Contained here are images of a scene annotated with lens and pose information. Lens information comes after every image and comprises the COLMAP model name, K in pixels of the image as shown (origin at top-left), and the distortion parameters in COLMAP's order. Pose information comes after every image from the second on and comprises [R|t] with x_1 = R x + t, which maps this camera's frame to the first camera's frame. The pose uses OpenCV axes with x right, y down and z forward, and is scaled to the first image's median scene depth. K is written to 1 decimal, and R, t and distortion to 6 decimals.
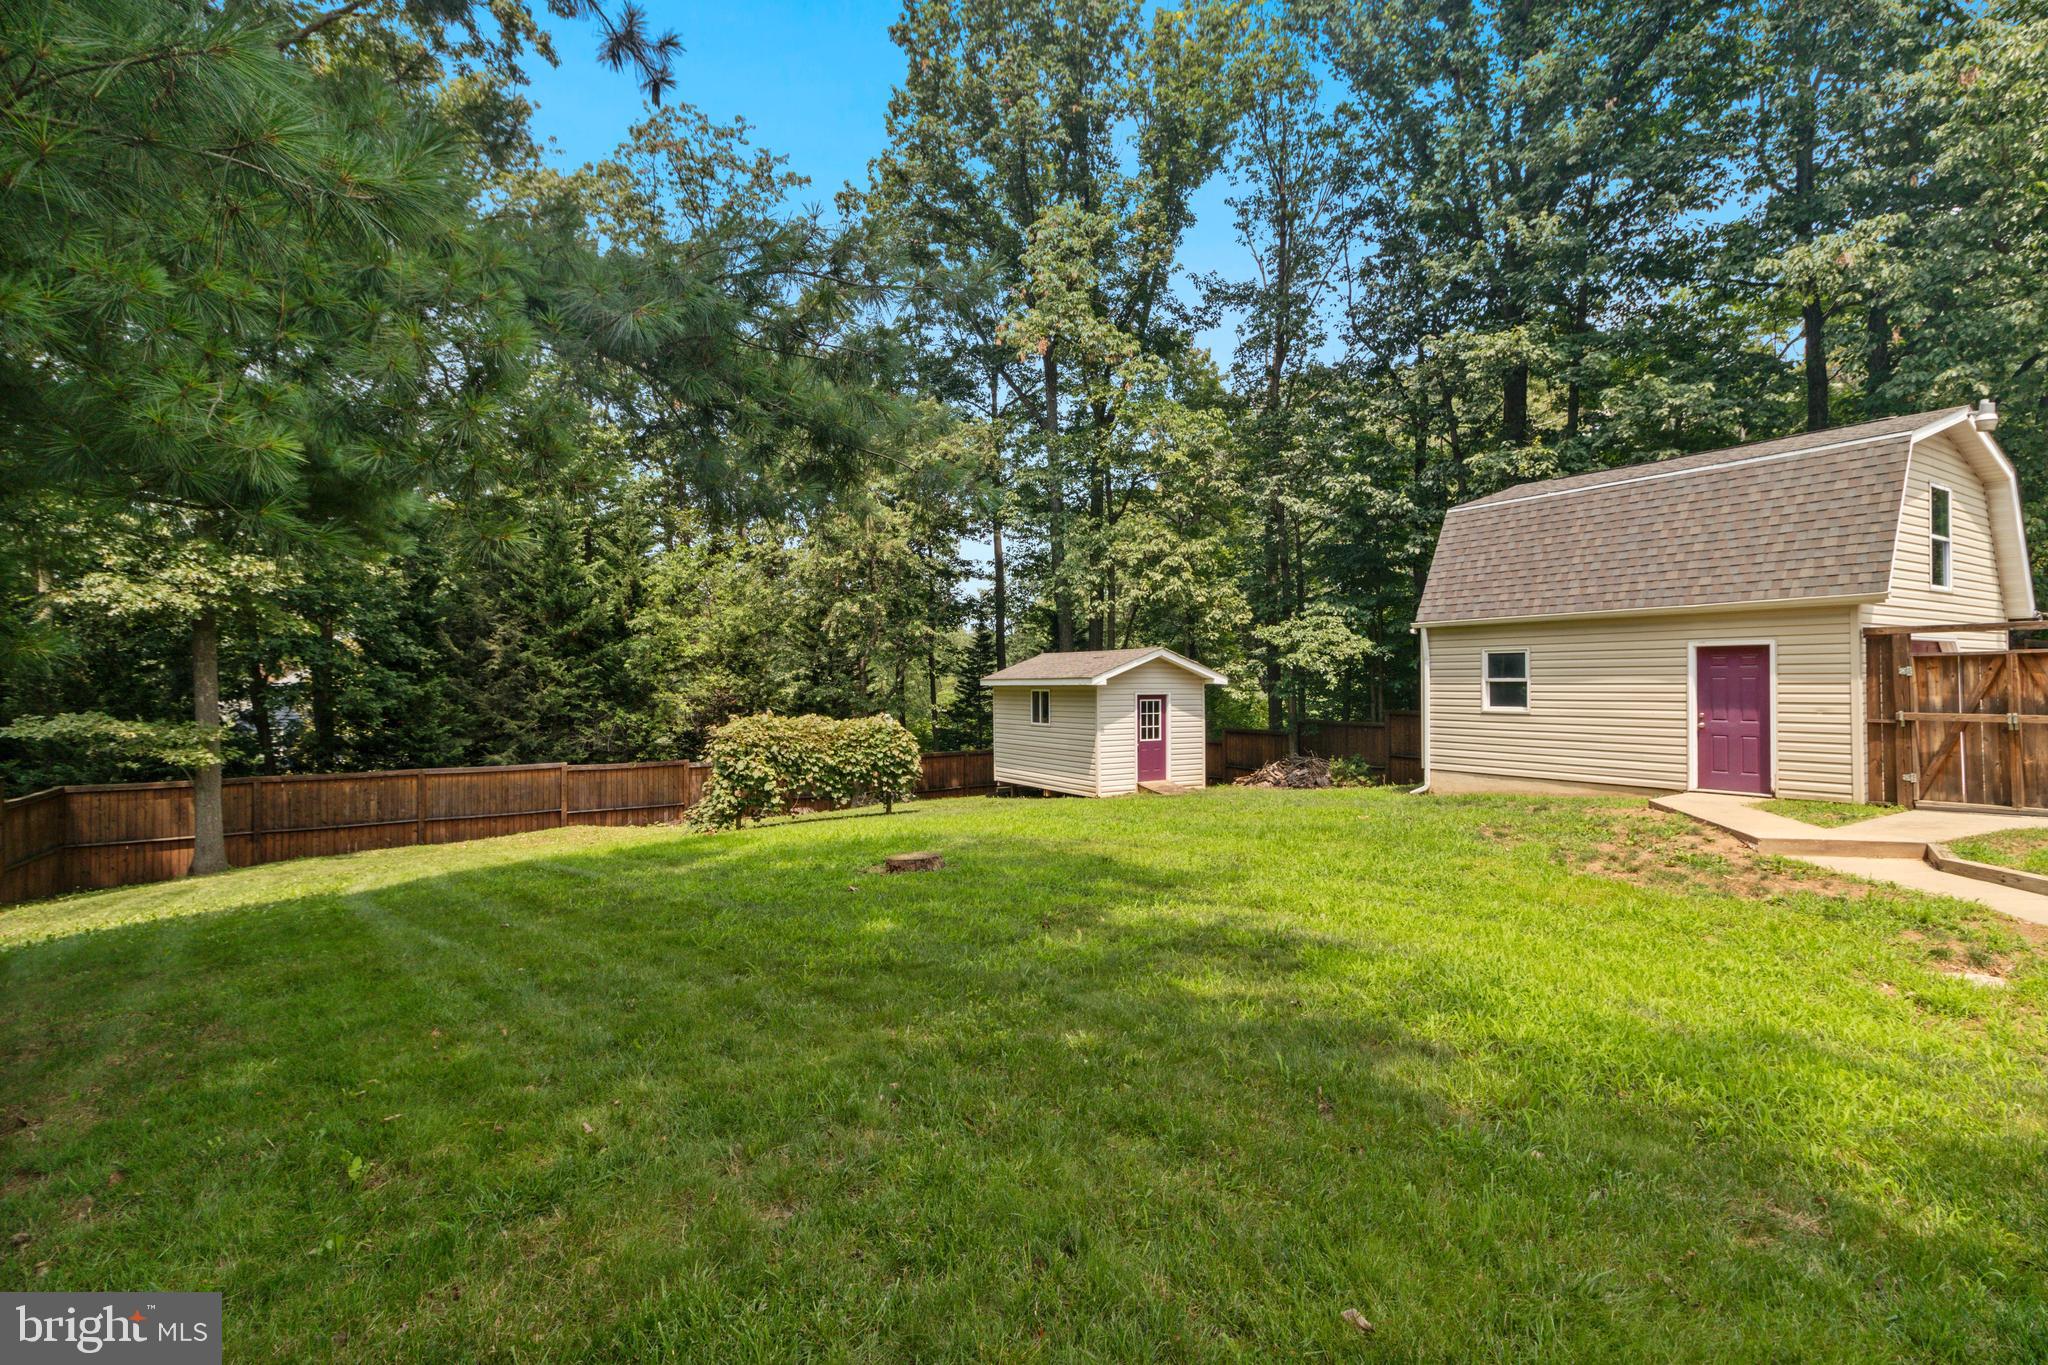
lens RADIAL K [[942.6, 0, 1037.3], [0, 942.6, 669.7], [0, 0, 1]] dist [0.000025, 0.000034]
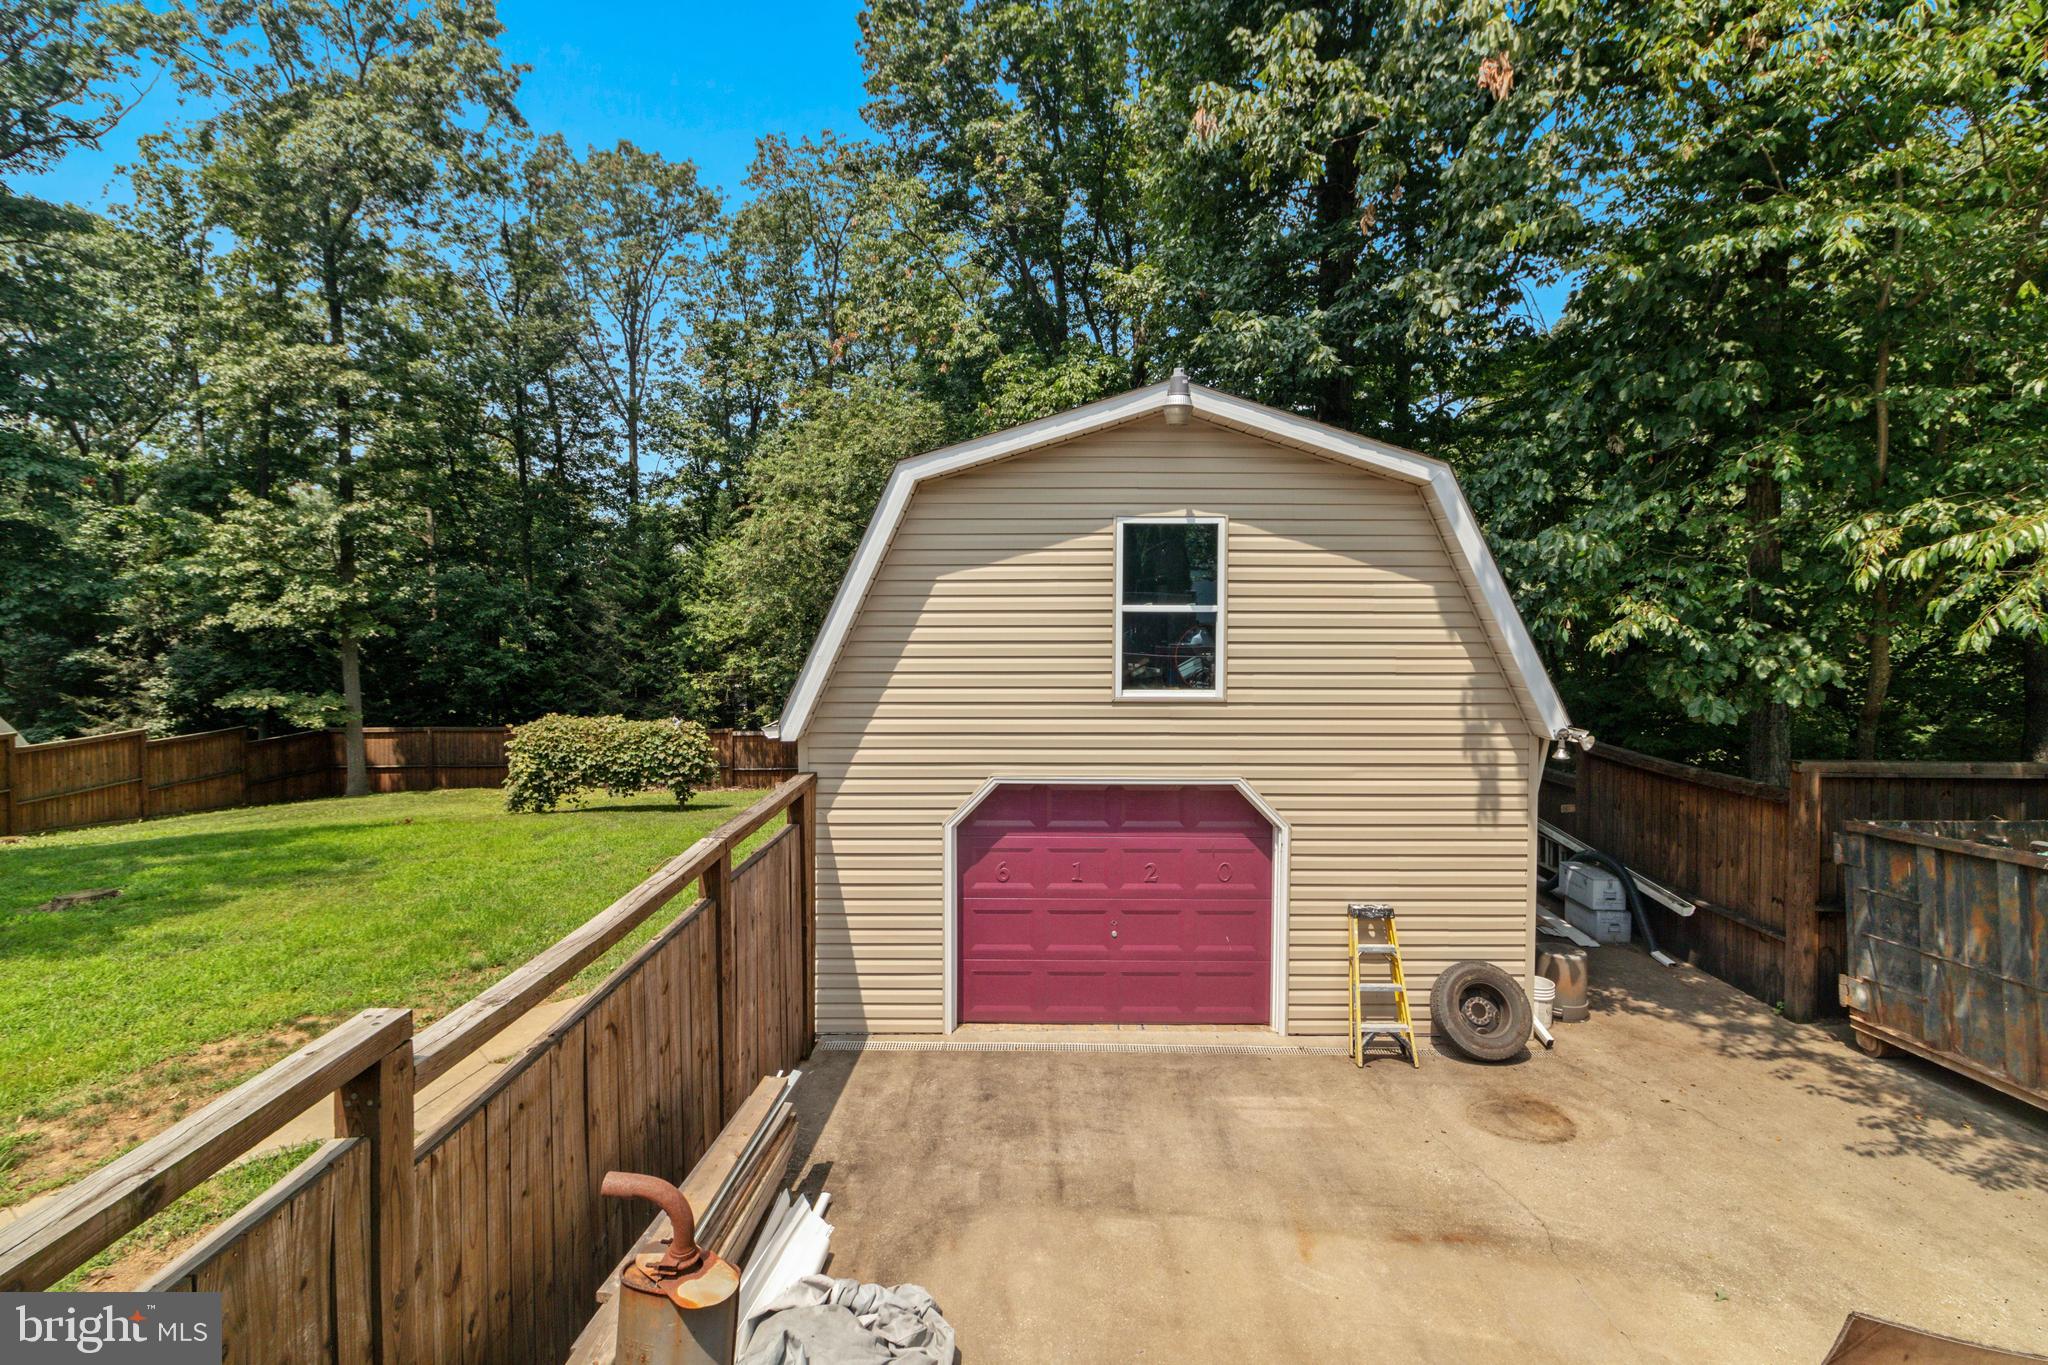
lens RADIAL K [[957.1, 0, 1041.0], [0, 957.1, 634.8], [0, 0, 1]] dist [0.000909, 0.000692]
pose [[0.849469, 0.022283, -0.527168, 0.666156], [0.000065, 0.999103, 0.042335, -0.081209], [0.527639, -0.035996, 0.848706, 0.256568]]
